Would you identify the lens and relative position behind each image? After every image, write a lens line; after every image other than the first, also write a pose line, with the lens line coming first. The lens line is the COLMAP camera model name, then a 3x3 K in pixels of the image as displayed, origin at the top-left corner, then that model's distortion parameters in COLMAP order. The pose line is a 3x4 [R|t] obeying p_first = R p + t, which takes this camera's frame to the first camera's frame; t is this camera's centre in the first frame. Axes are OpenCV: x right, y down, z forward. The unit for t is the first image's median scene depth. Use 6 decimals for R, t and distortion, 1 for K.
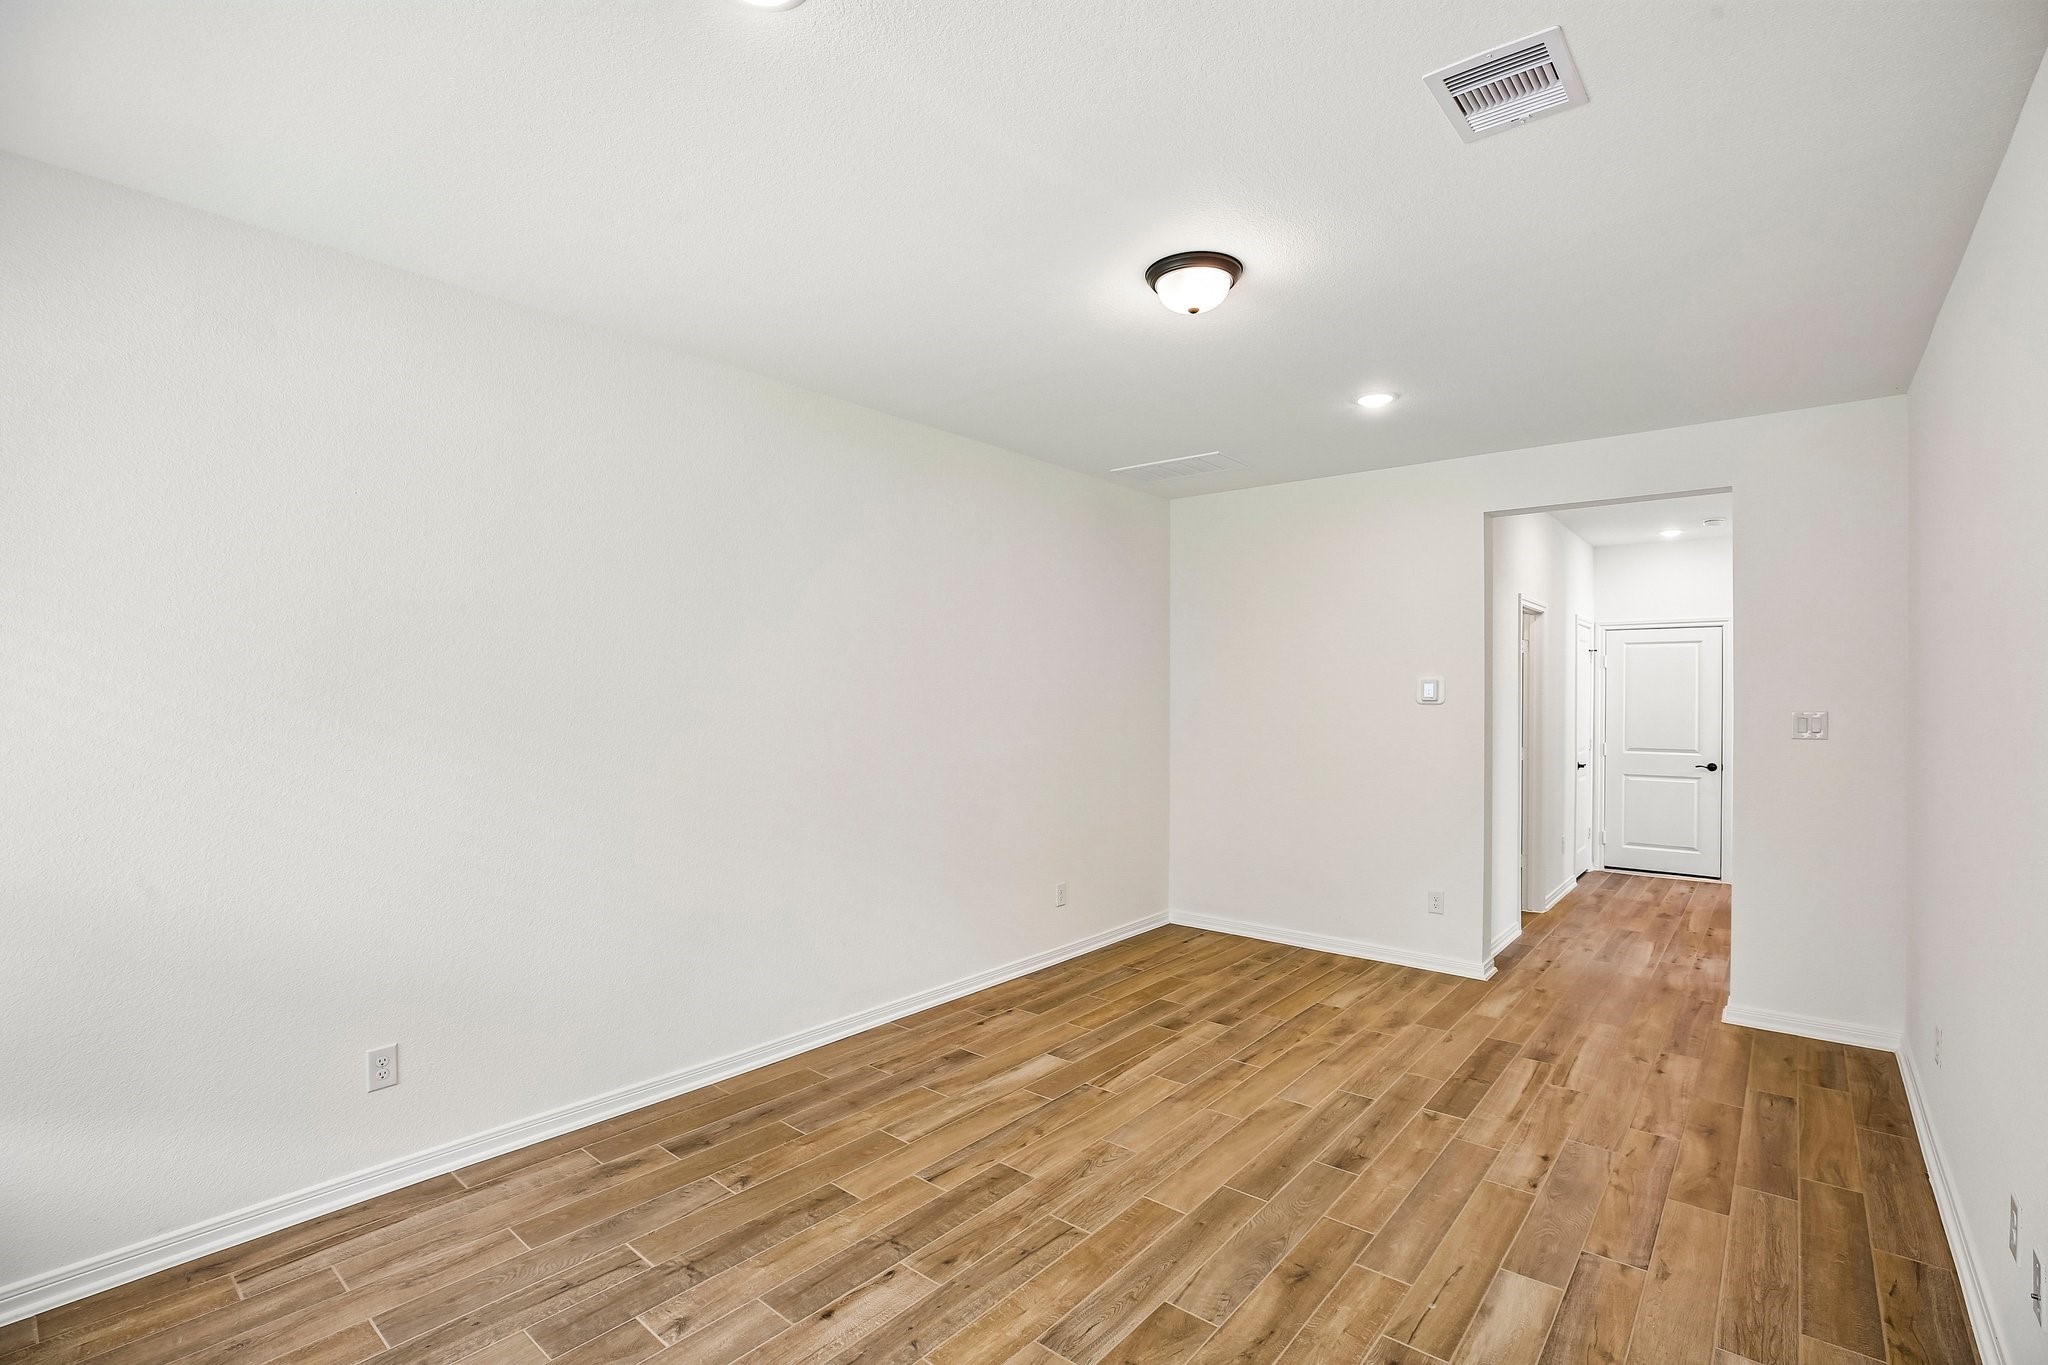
lens RADIAL K [[925.8, 0, 1017.8], [0, 925.8, 688.3], [0, 0, 1]] dist [-0.016866, 0.000894]
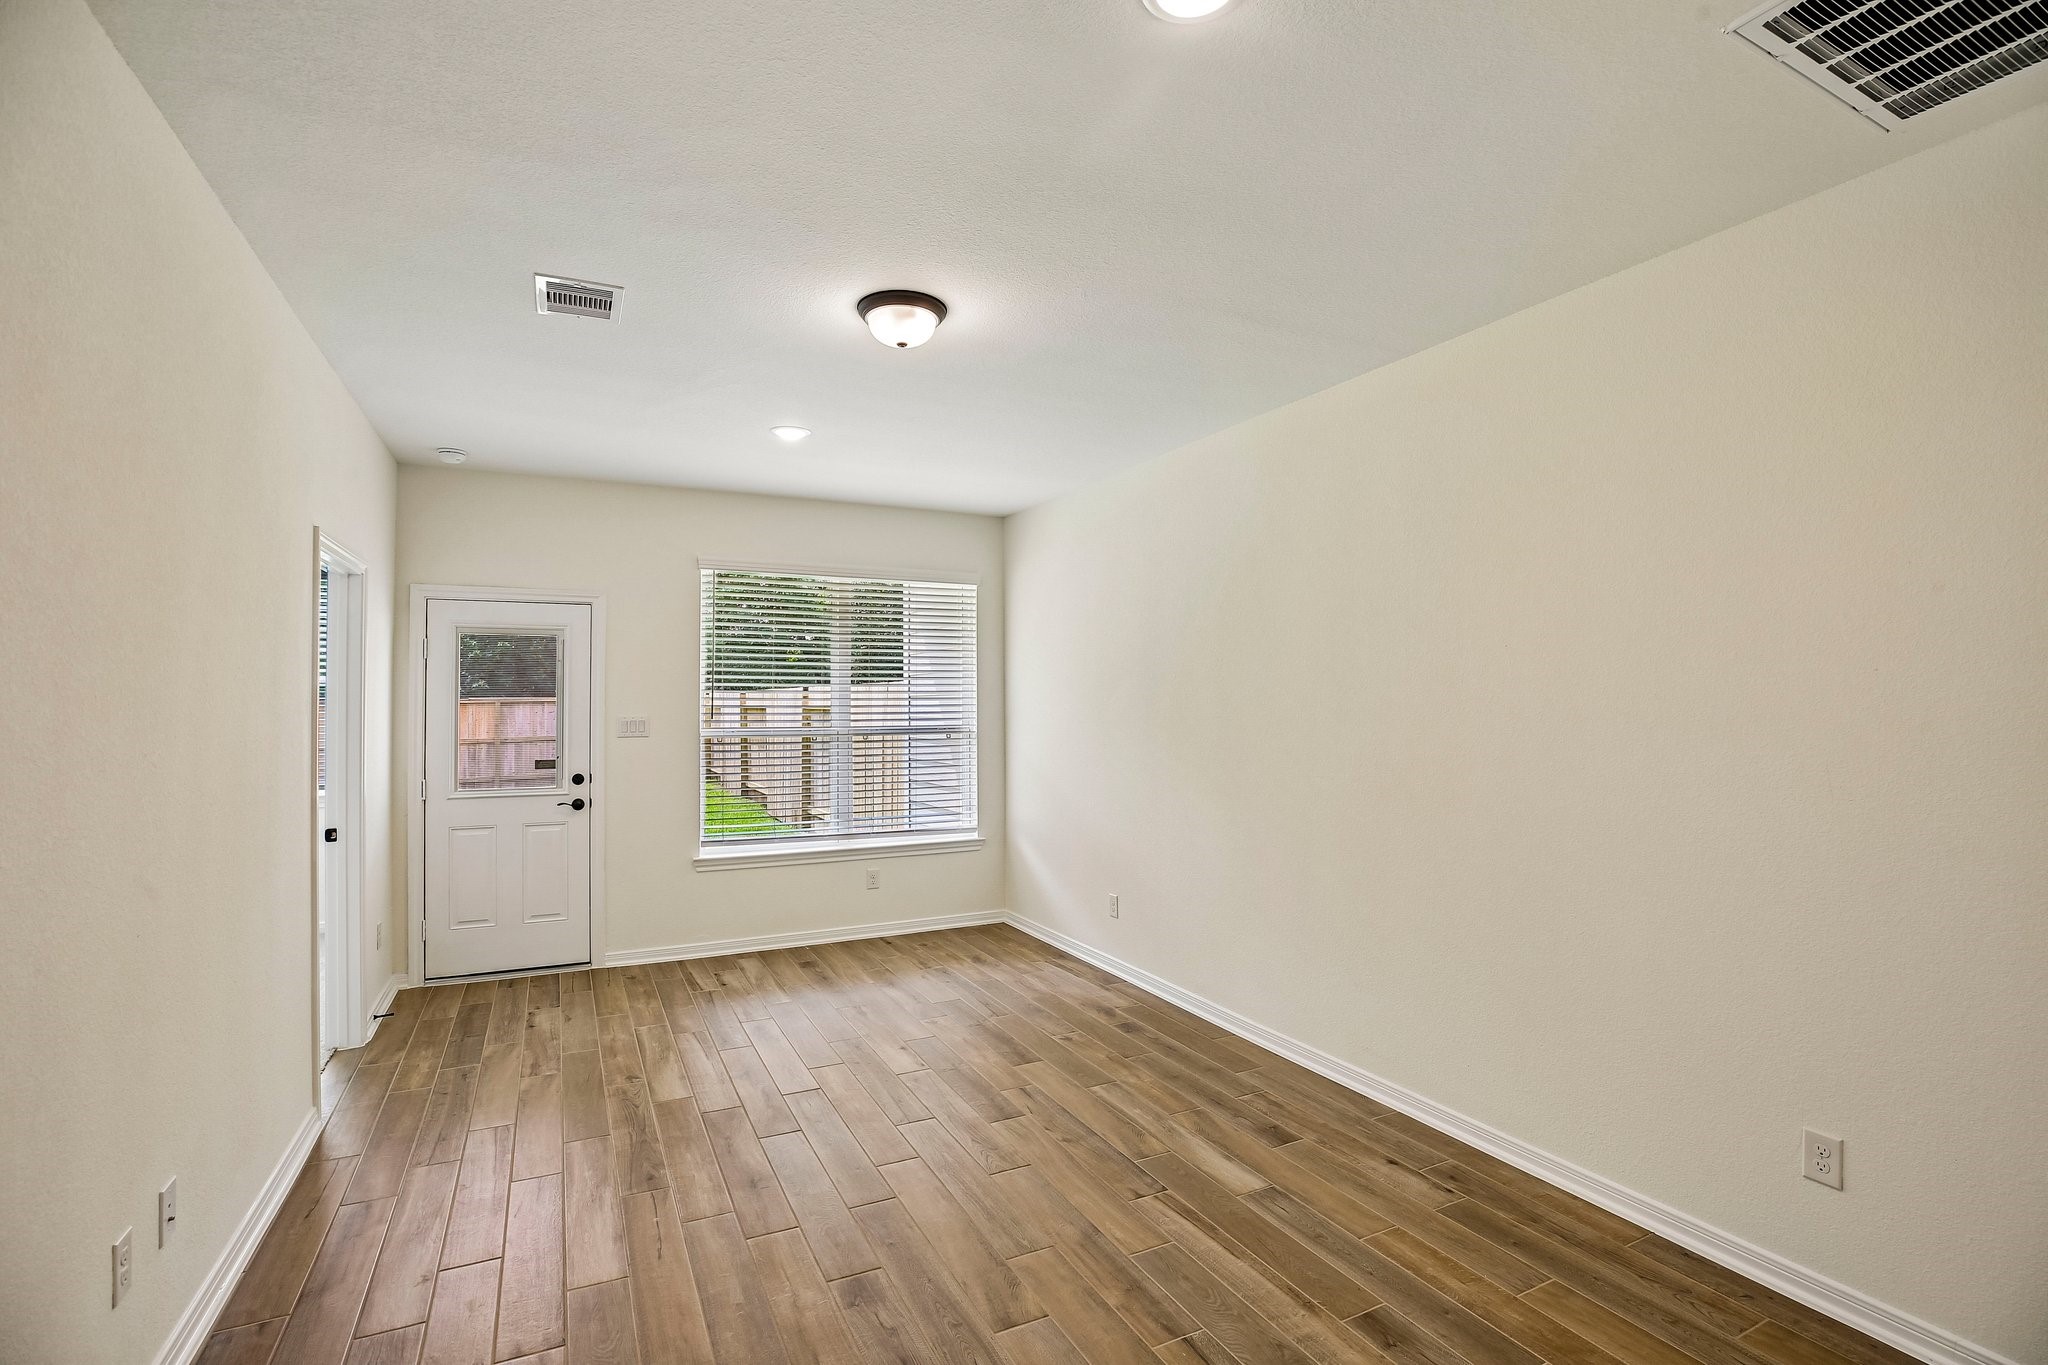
lens RADIAL K [[925.8, 0, 1018.5], [0, 925.8, 684.9], [0, 0, 1]] dist [-0.016866, 0.000894]
pose [[-0.393499, -0.027257, -0.918921, 0.918315], [0.010681, 0.999357, -0.034217, 0.019168], [0.919263, -0.023280, -0.392955, 1.274558]]
